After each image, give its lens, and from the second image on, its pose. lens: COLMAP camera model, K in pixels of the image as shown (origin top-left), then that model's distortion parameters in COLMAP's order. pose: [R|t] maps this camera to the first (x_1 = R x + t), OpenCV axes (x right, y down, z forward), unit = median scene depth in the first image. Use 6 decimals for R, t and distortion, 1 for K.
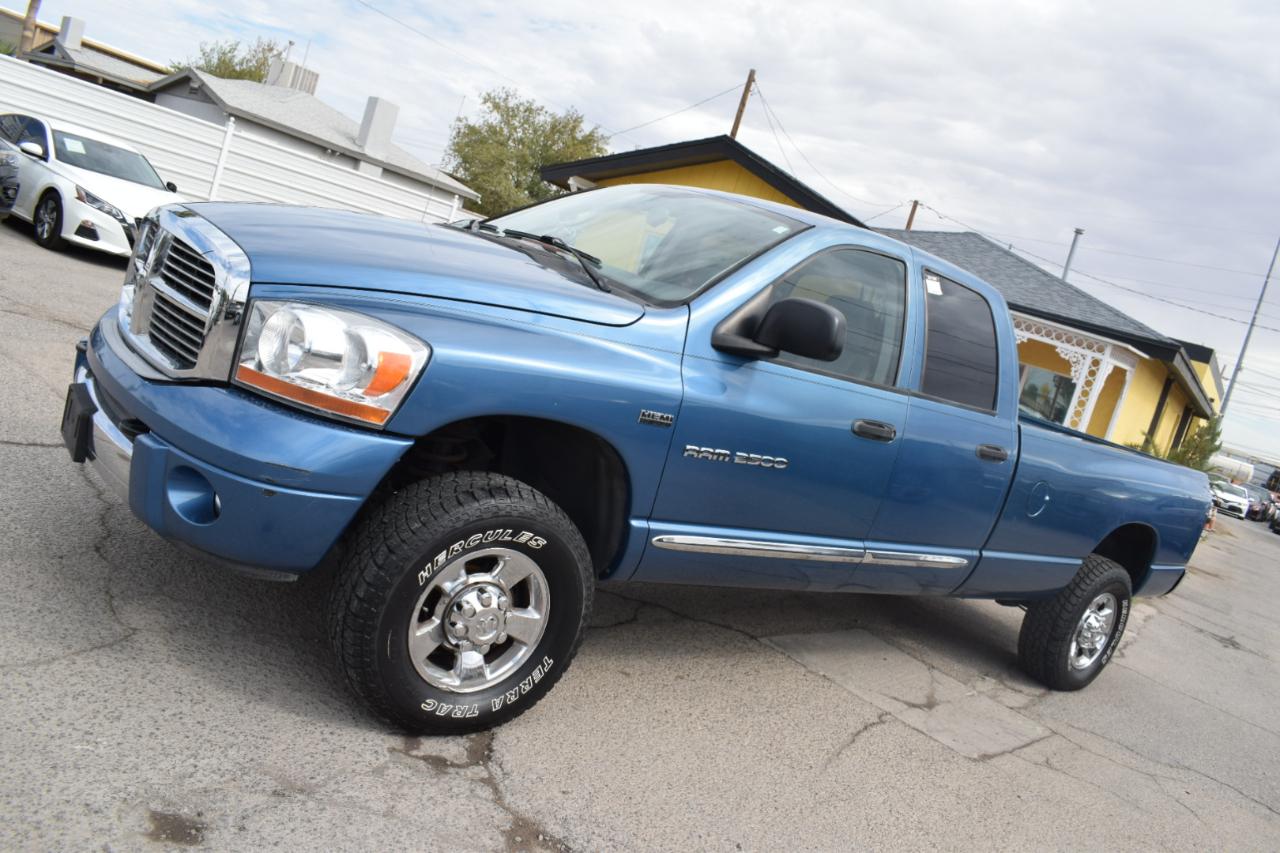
lens RADIAL K [[1000.5, 0, 644.0], [0, 1000.5, 424.8], [0, 0, 1]] dist [-0.095066, 0.012587]
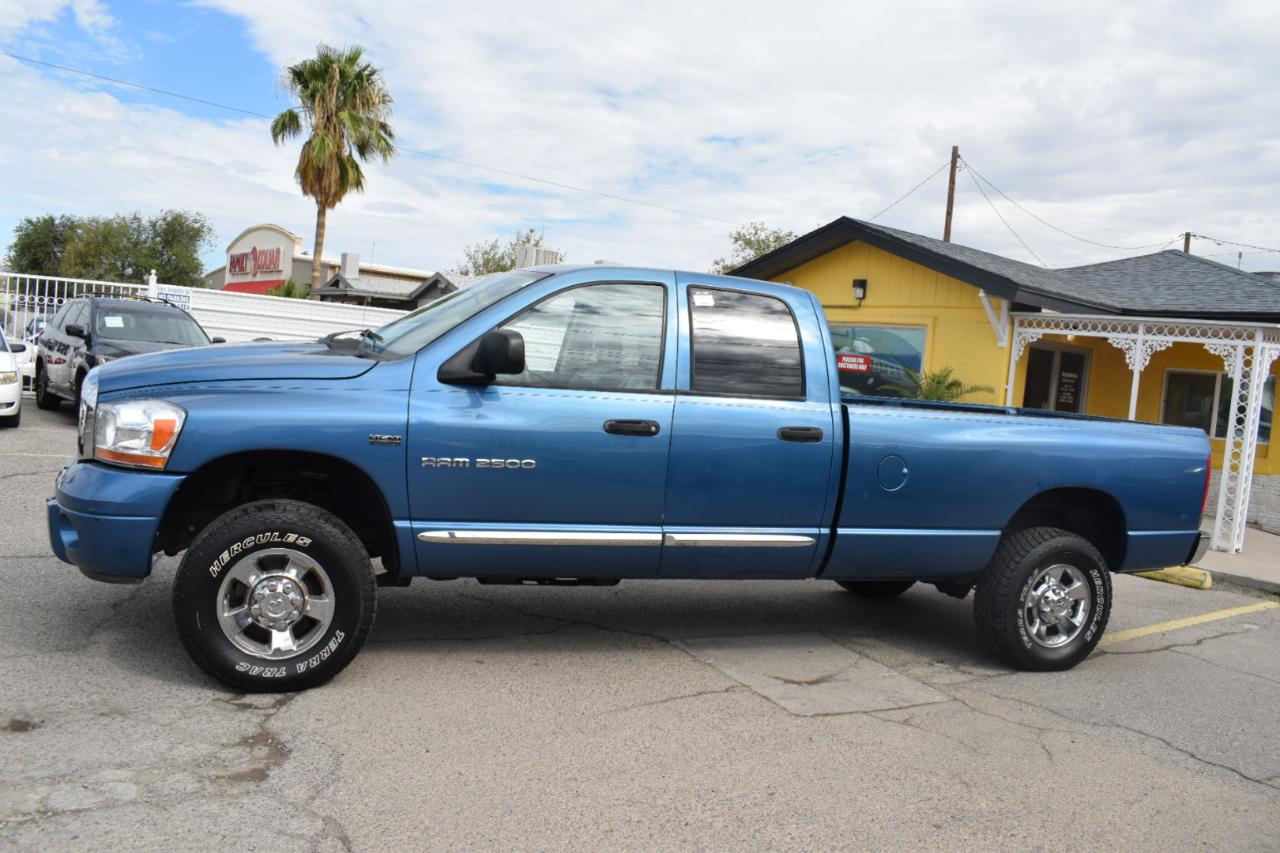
lens RADIAL K [[1009.9, 0, 645.6], [0, 1009.9, 421.1], [0, 0, 1]] dist [-0.100488, 0.015322]
pose [[0.929934, -0.189368, -0.315219, 0.741741], [0.144819, 0.976531, -0.159416, 0.226676], [0.338009, 0.102597, 0.935534, -0.132874]]
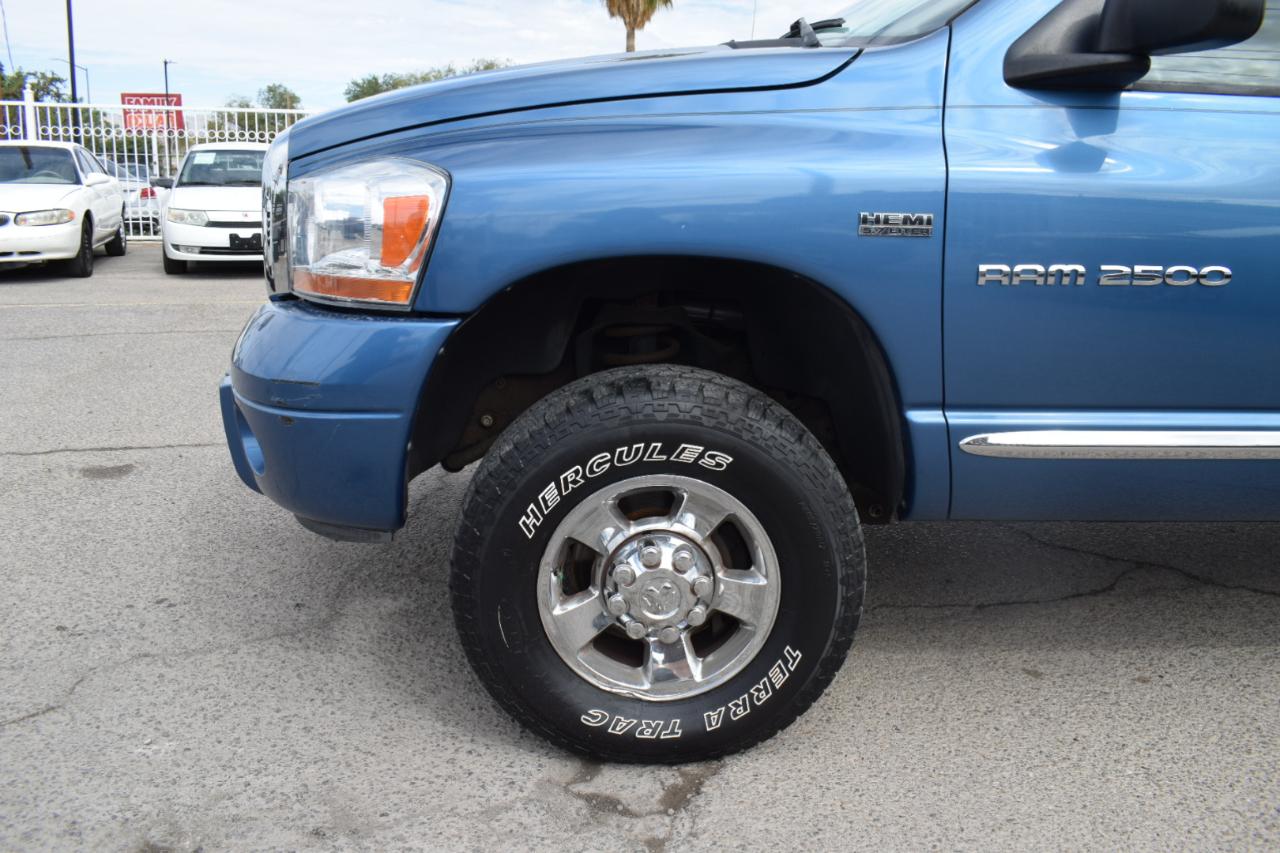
lens RADIAL K [[1000.5, 0, 644.0], [0, 1000.5, 424.8], [0, 0, 1]] dist [-0.095066, 0.012587]
pose [[0.784730, -0.125610, -0.606977, 0.219851], [0.129455, 0.990869, -0.037687, 0.105822], [0.606169, -0.049002, 0.793825, 0.451483]]
